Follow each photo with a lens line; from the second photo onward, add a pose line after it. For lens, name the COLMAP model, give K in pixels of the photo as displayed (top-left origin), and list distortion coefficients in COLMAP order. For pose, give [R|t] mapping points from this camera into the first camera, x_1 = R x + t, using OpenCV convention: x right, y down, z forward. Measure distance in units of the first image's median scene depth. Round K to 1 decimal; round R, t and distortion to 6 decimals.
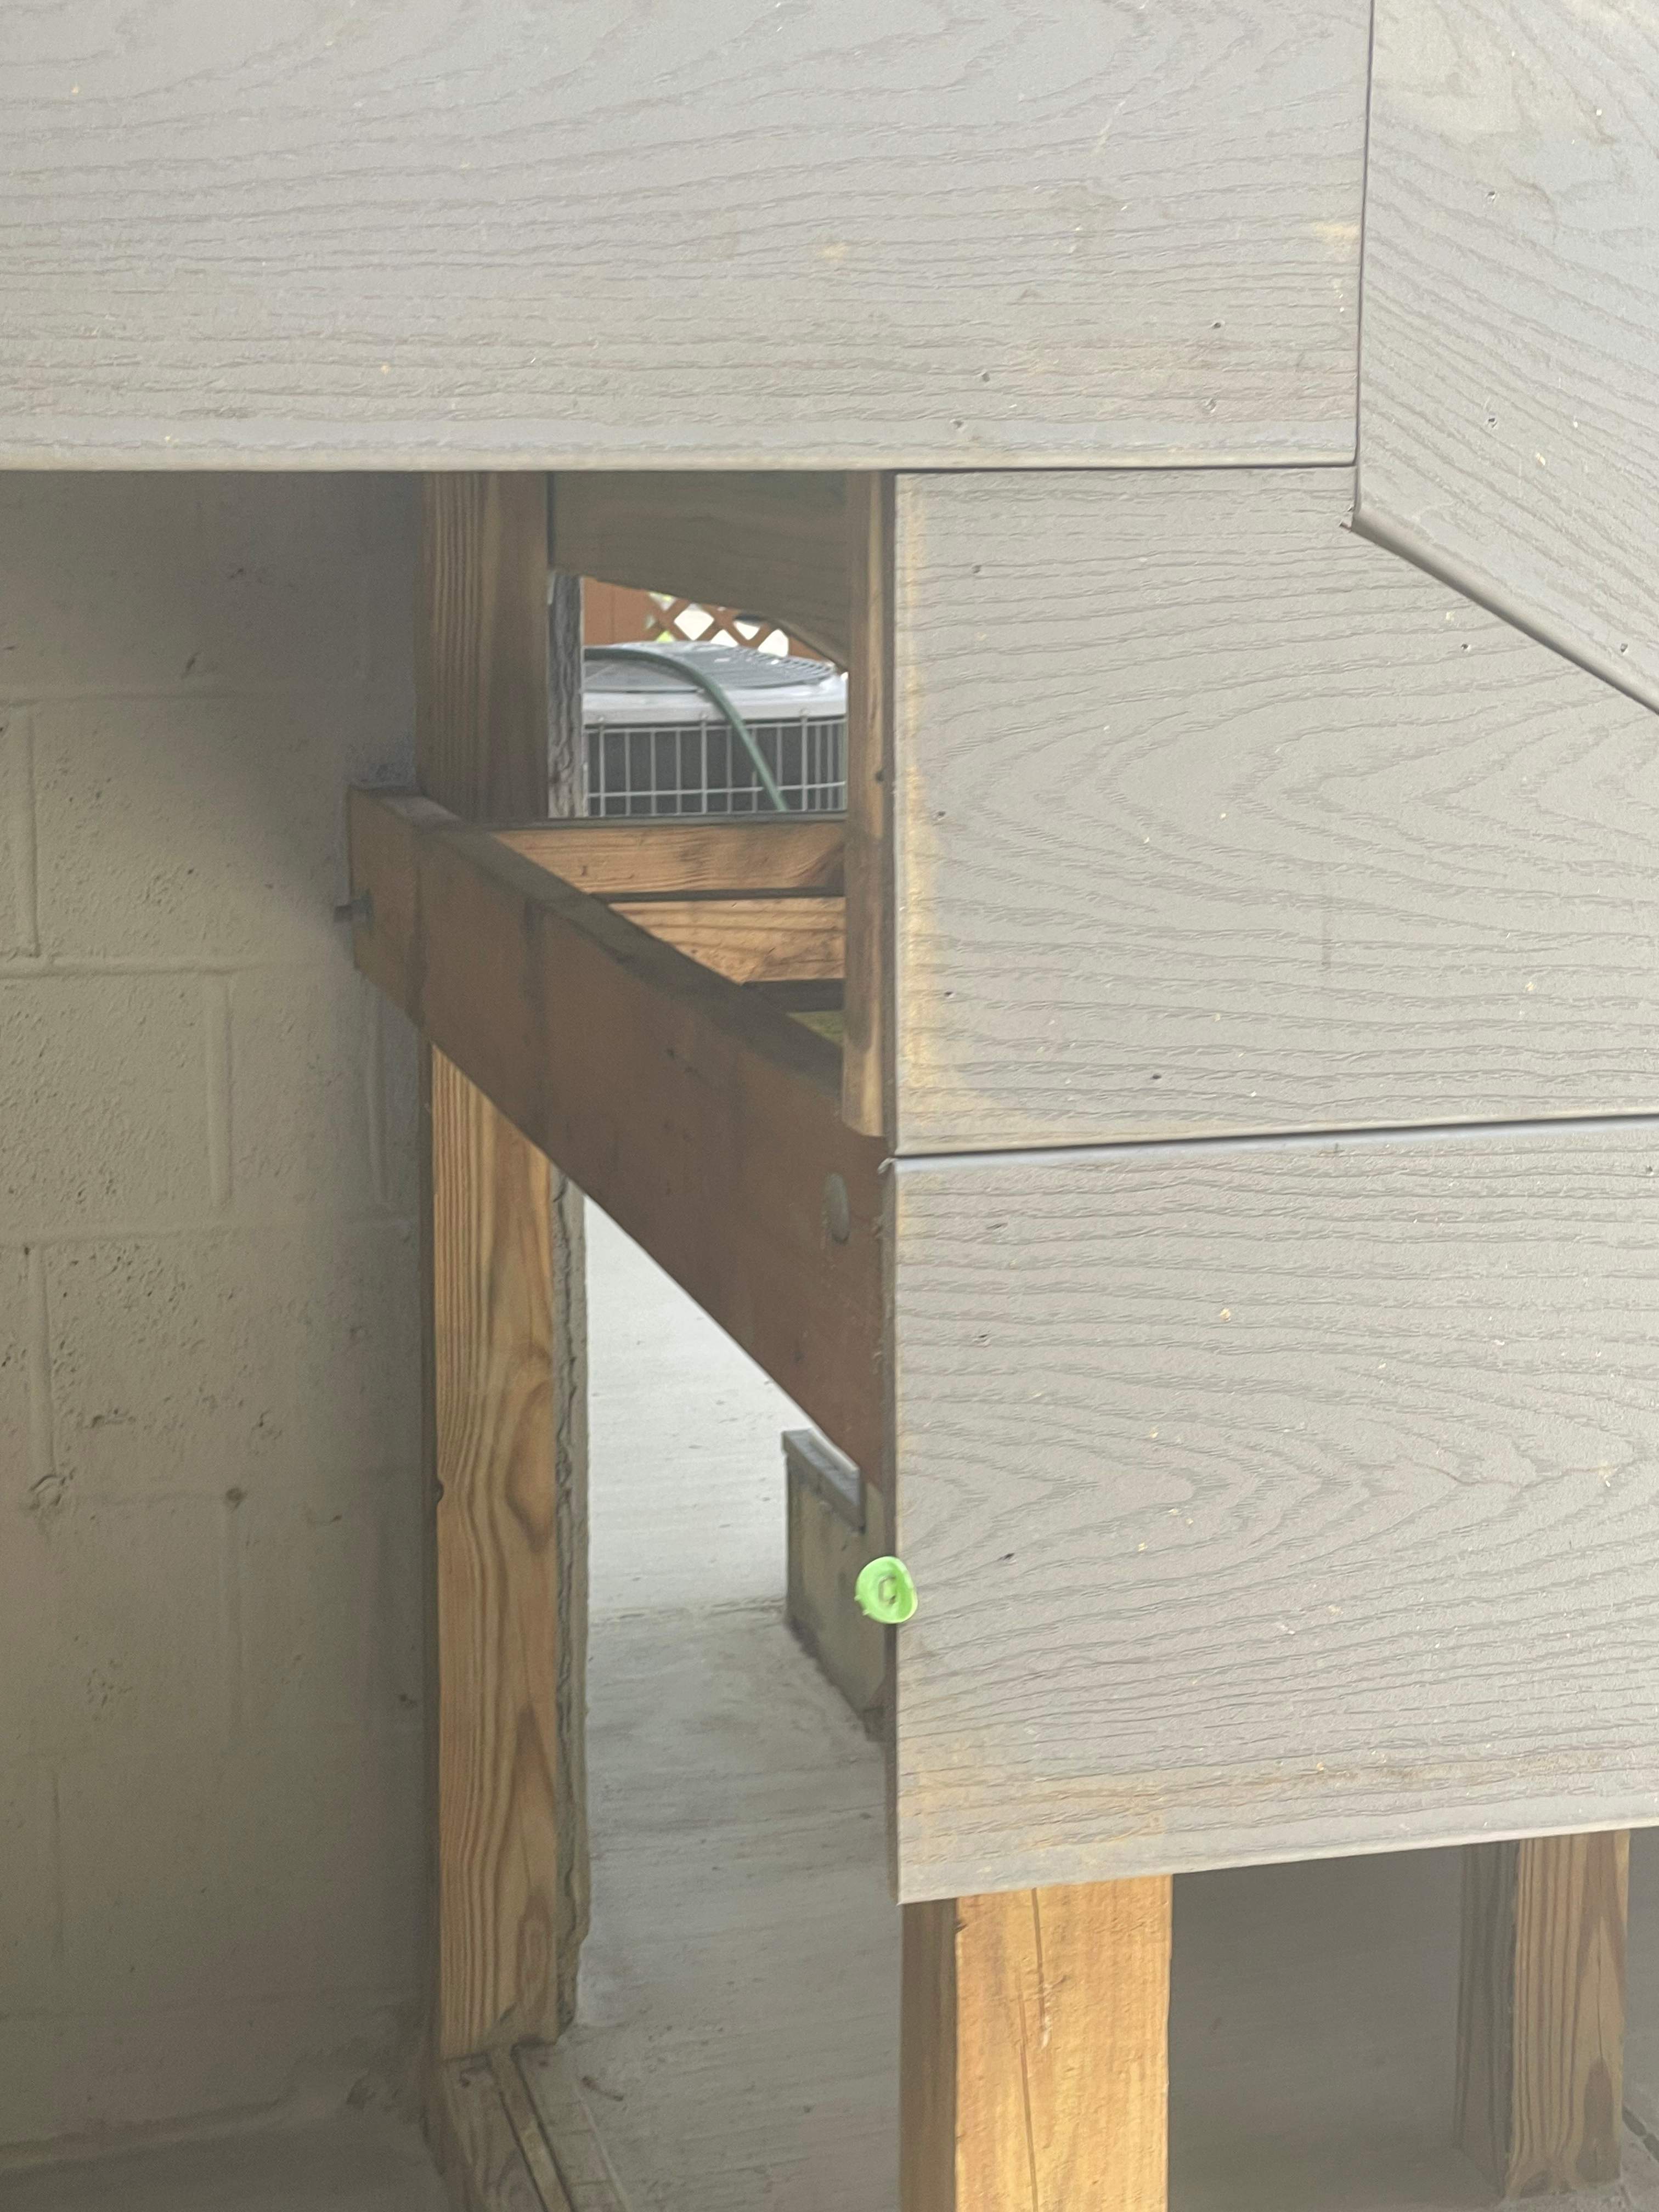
lens RADIAL K [[3795.9, 0, 827.8], [0, 3795.9, 1112.1], [0, 0, 1]] dist [0.181575, 0.000000]
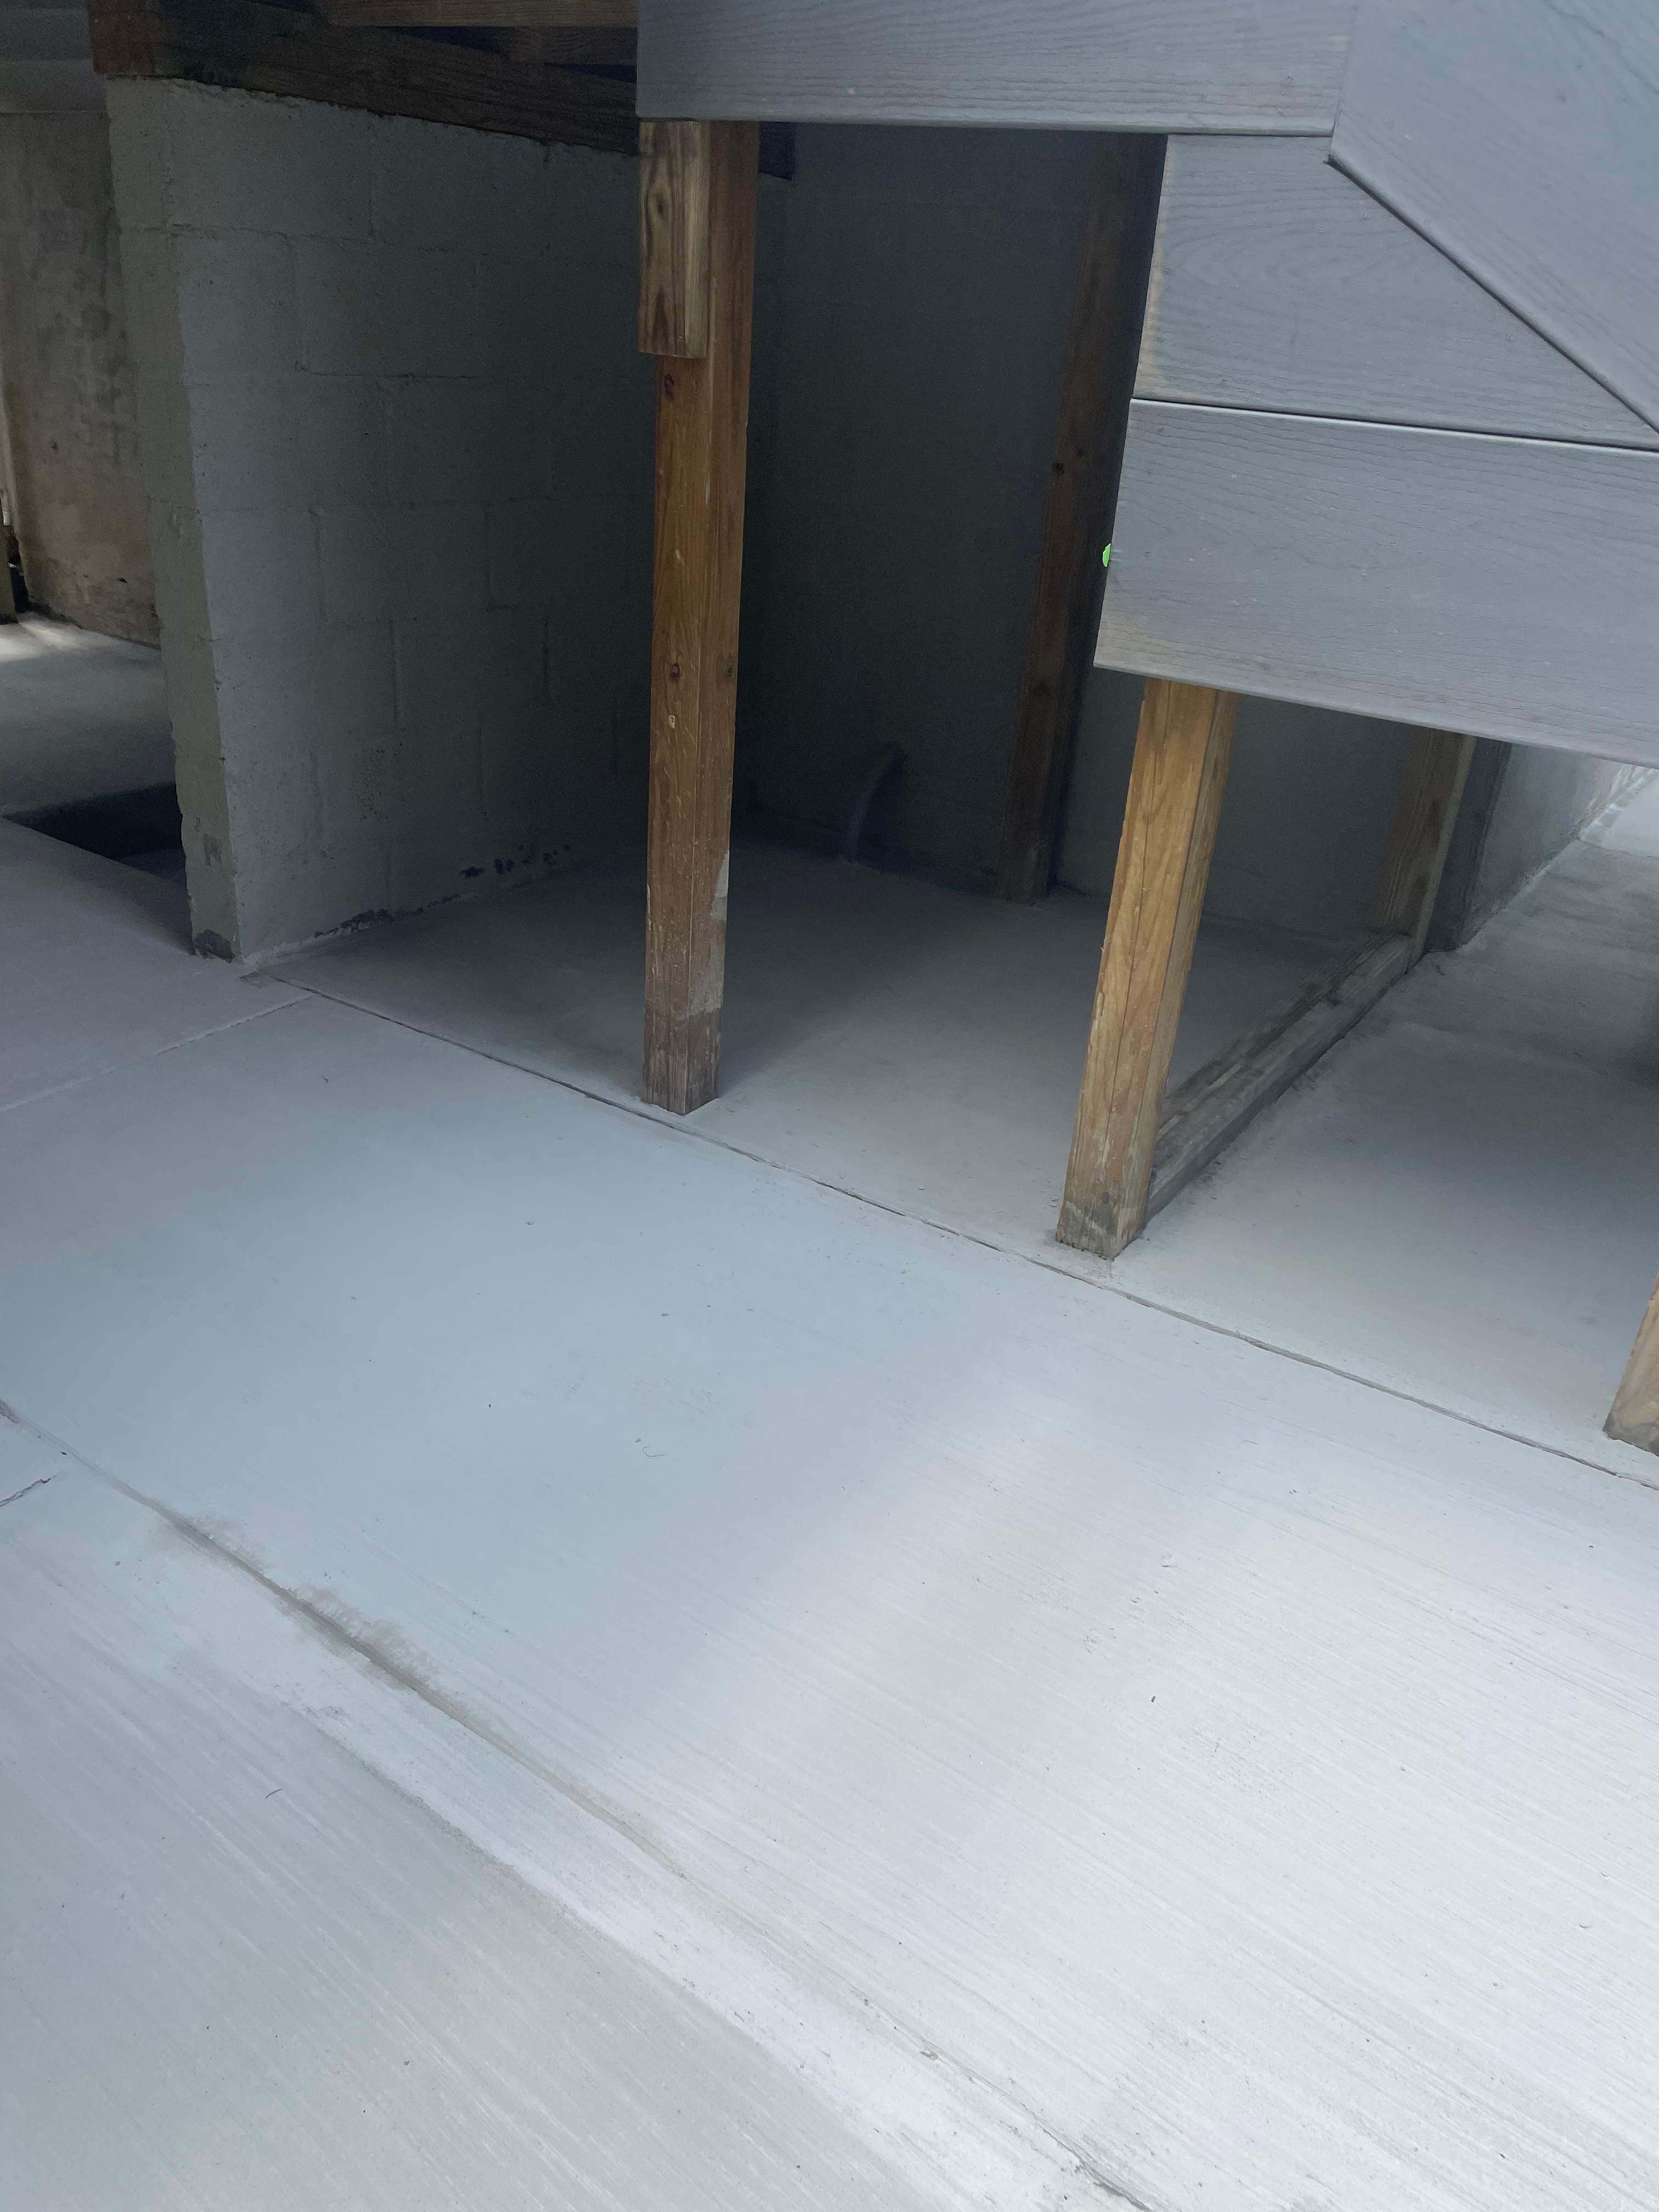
lens RADIAL K [[1680.7, 0, 824.5], [0, 1680.7, 1102.7], [0, 0, 1]] dist [0.013718, -0.017240]
pose [[0.662167, 0.371290, -0.650906, 0.912050], [-0.208866, 0.925645, 0.315526, 0.156004], [0.719659, -0.072979, 0.690481, -0.111754]]
